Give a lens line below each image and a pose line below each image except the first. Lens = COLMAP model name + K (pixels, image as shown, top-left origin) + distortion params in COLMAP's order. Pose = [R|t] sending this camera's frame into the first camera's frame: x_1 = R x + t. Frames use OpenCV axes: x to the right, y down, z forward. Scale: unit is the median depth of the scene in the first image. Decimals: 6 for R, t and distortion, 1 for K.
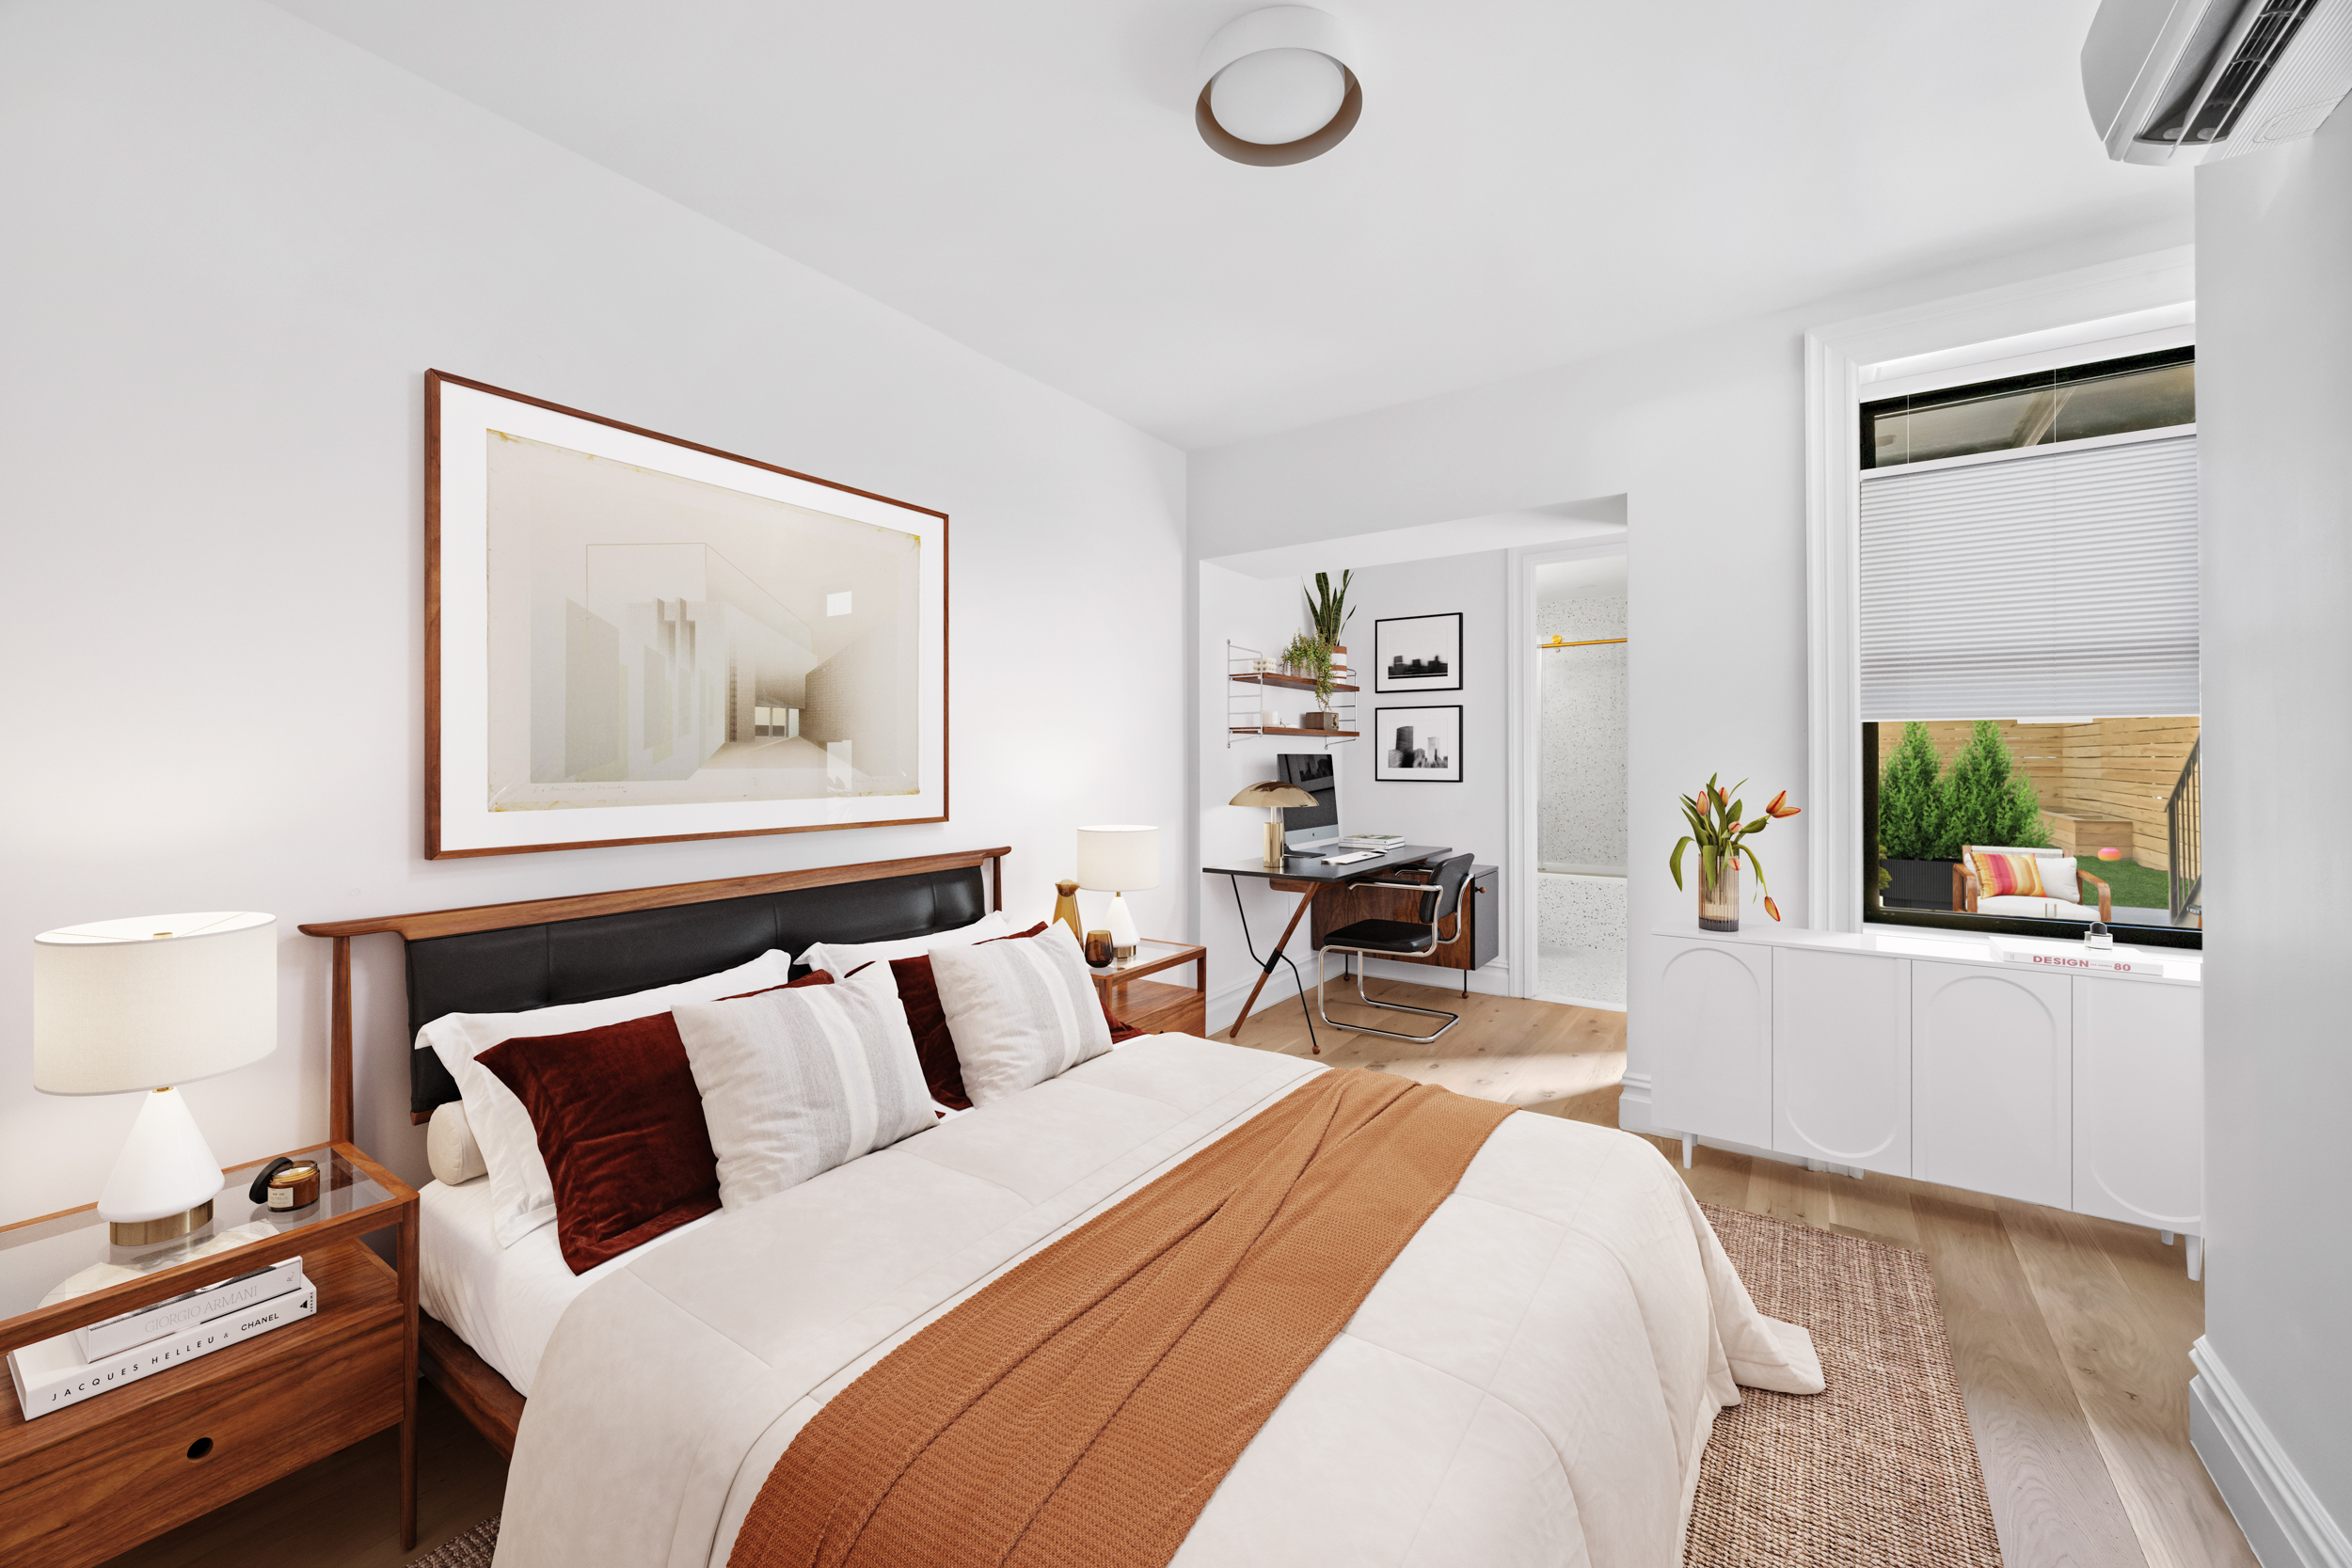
lens RADIAL K [[911.9, 0, 1171.8], [0, 911.9, 765.3], [0, 0, 1]] dist [-0.000084, -0.000029]
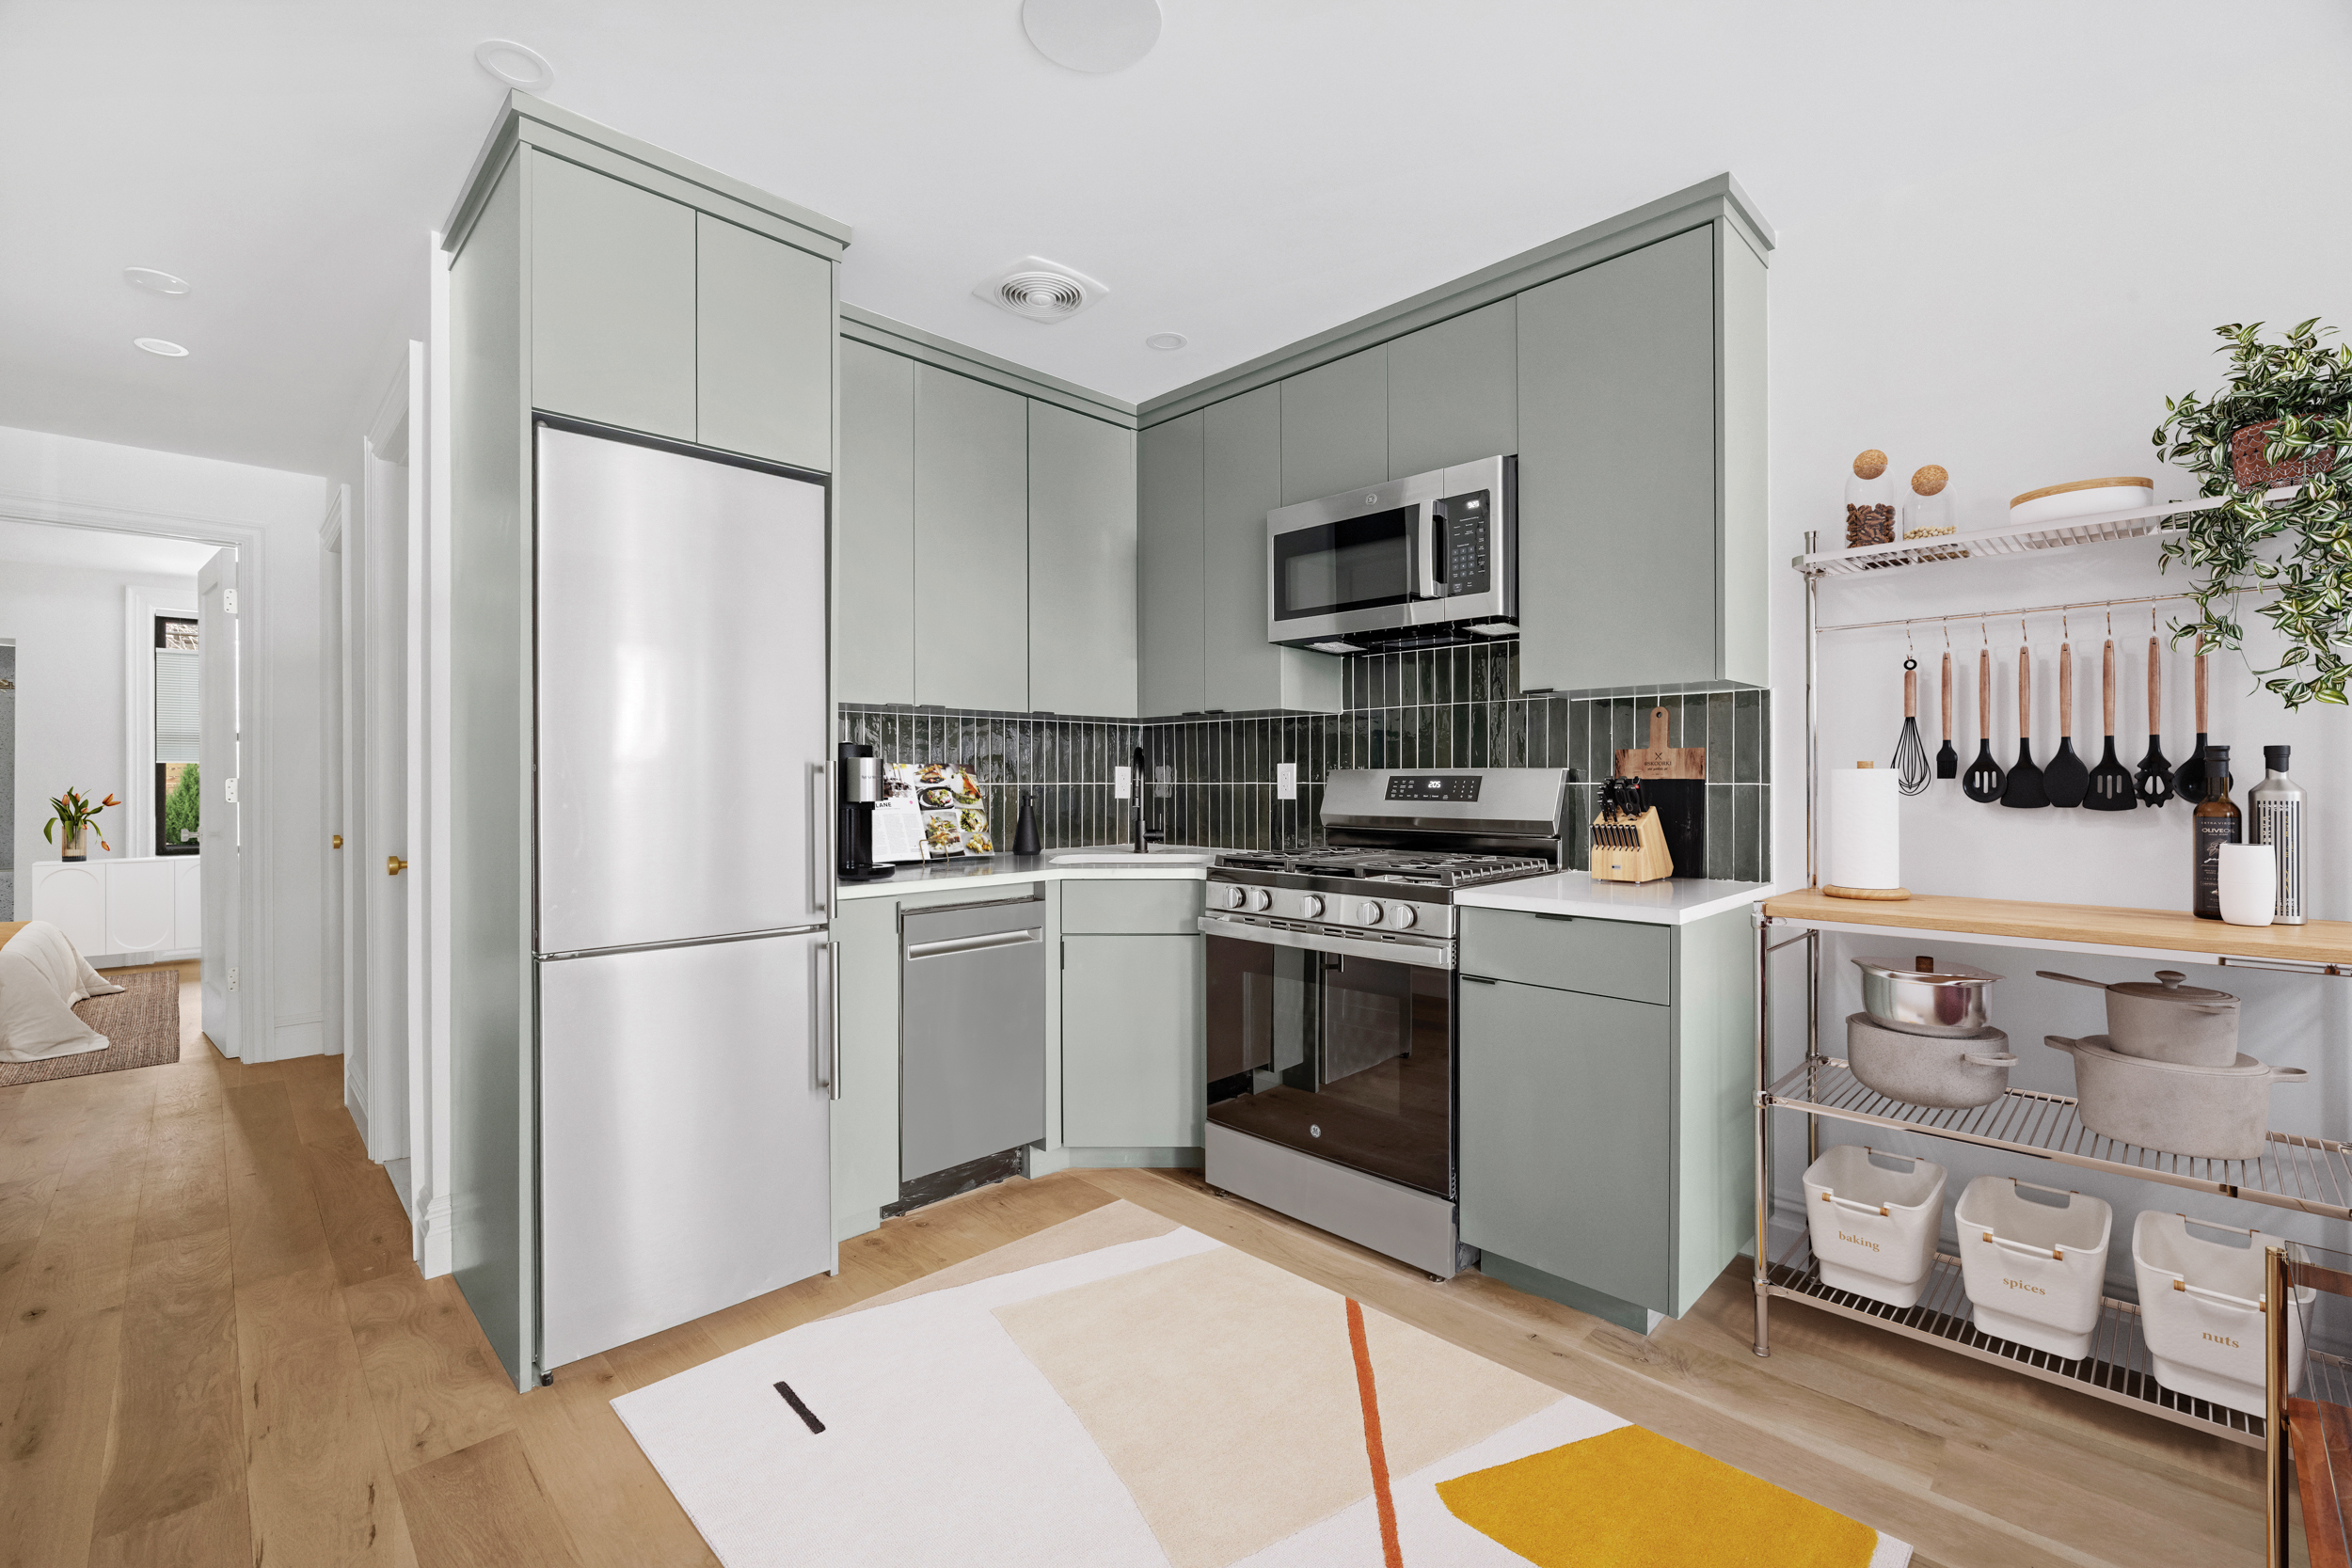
lens RADIAL K [[999.5, 0, 1178.8], [0, 999.5, 784.0], [0, 0, 1]] dist [-0.012161, 0.000106]
pose [[0.182218, 0.002351, 0.983255, -1.128832], [-0.003923, 0.999991, -0.001664, -0.001811], [-0.983250, -0.003554, 0.182226, -1.851591]]
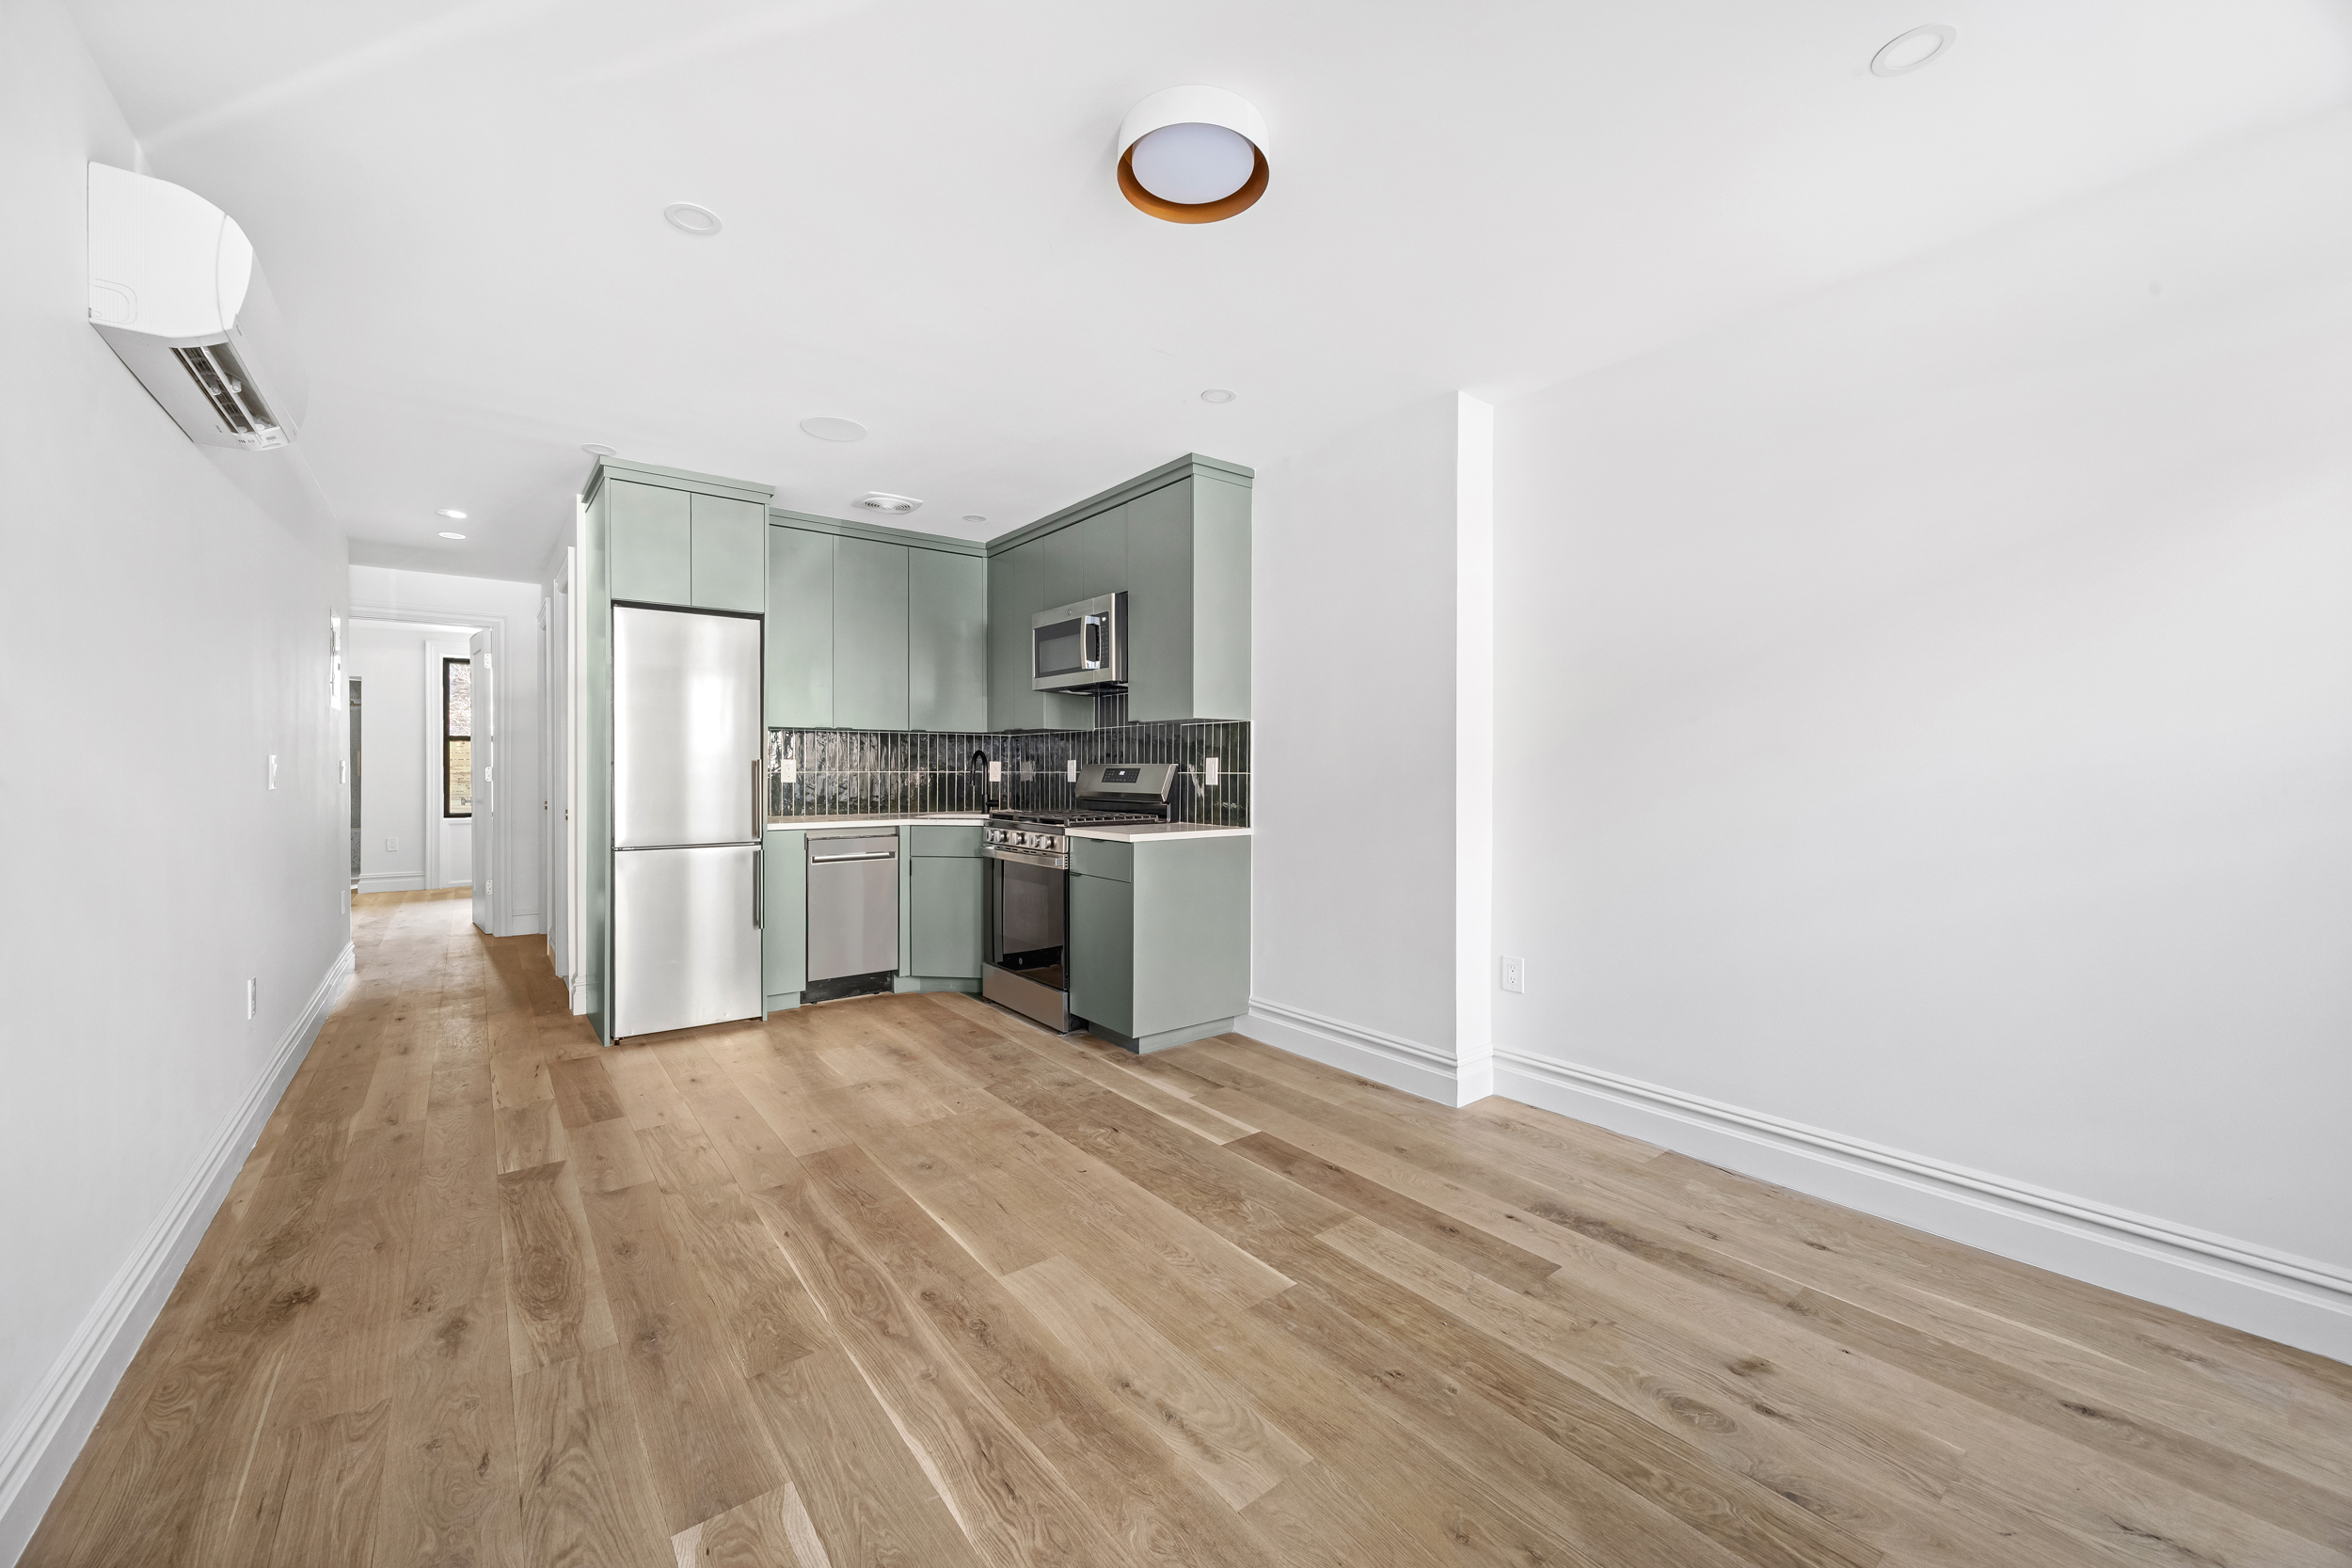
lens RADIAL K [[911.9, 0, 1169.8], [0, 911.9, 780.7], [0, 0, 1]] dist [-0.000084, -0.000029]
pose [[0.303985, -0.003249, 0.952671, -1.687201], [-0.008292, 0.999947, 0.006056, -0.001002], [-0.952641, -0.009741, 0.303942, -2.645384]]
